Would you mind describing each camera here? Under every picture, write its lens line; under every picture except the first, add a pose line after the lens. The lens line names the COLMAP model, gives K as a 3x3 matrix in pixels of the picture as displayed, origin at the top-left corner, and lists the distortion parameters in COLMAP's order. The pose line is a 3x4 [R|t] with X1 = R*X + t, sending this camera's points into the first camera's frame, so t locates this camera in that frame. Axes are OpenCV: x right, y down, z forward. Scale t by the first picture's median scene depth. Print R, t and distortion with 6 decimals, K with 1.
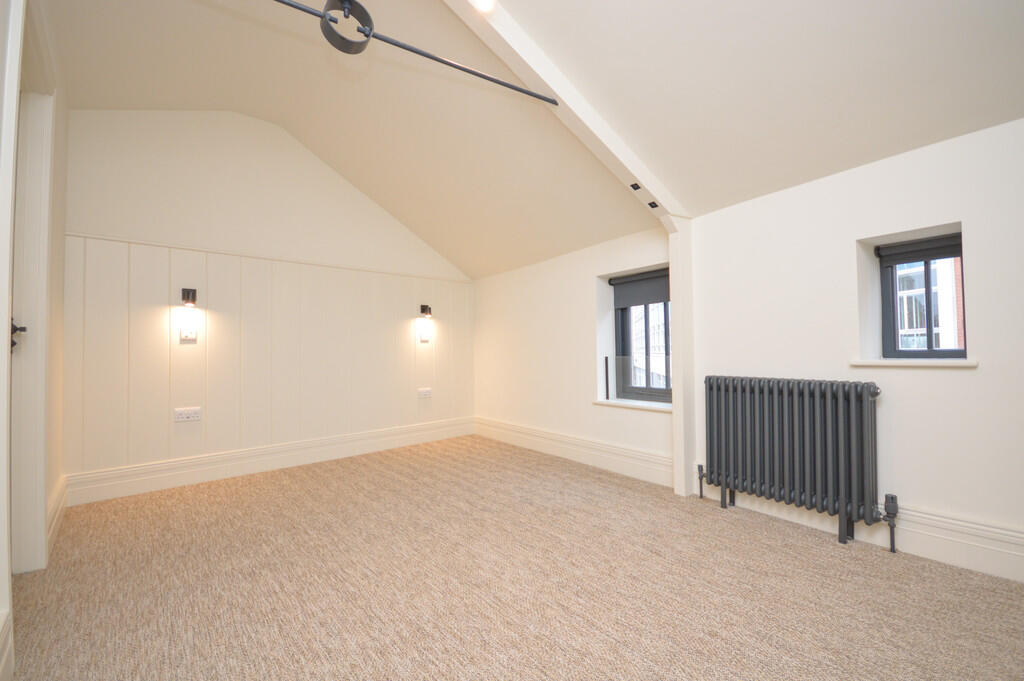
lens RADIAL K [[448.9, 0, 512.0], [0, 448.9, 340.5], [0, 0, 1]] dist [-0.007847, -0.000246]
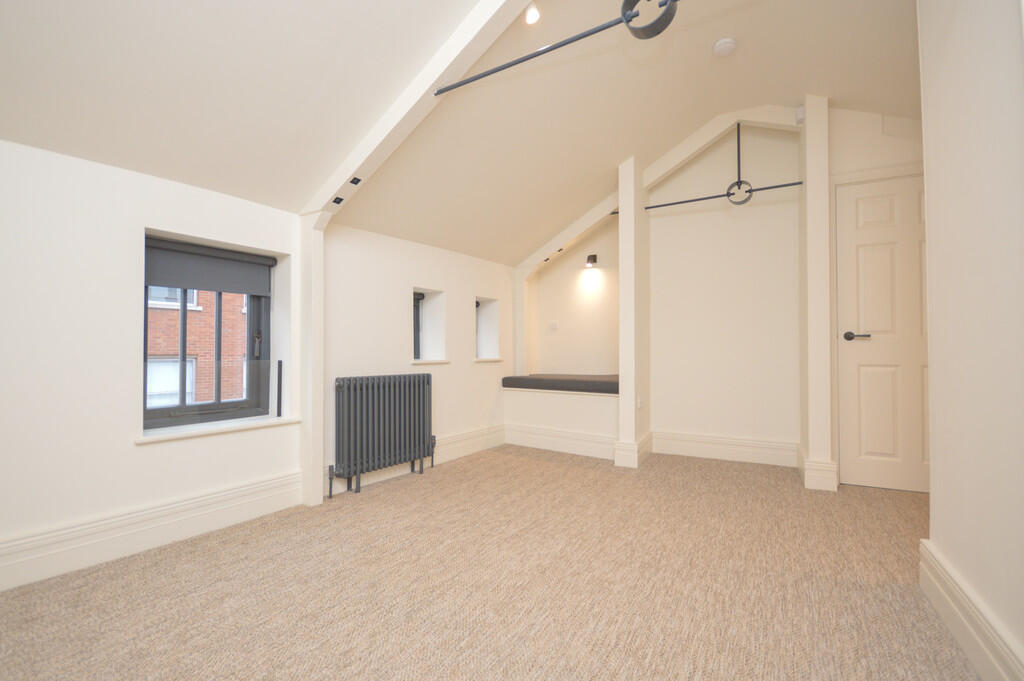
lens RADIAL K [[456.5, 0, 512.0], [0, 456.5, 340.5], [0, 0, 1]] dist [-0.014080, 0.000017]
pose [[-0.359227, 0.033659, 0.932643, -0.724103], [-0.019264, 0.998869, -0.043469, 0.028600], [-0.933051, -0.033582, -0.358172, 1.010580]]
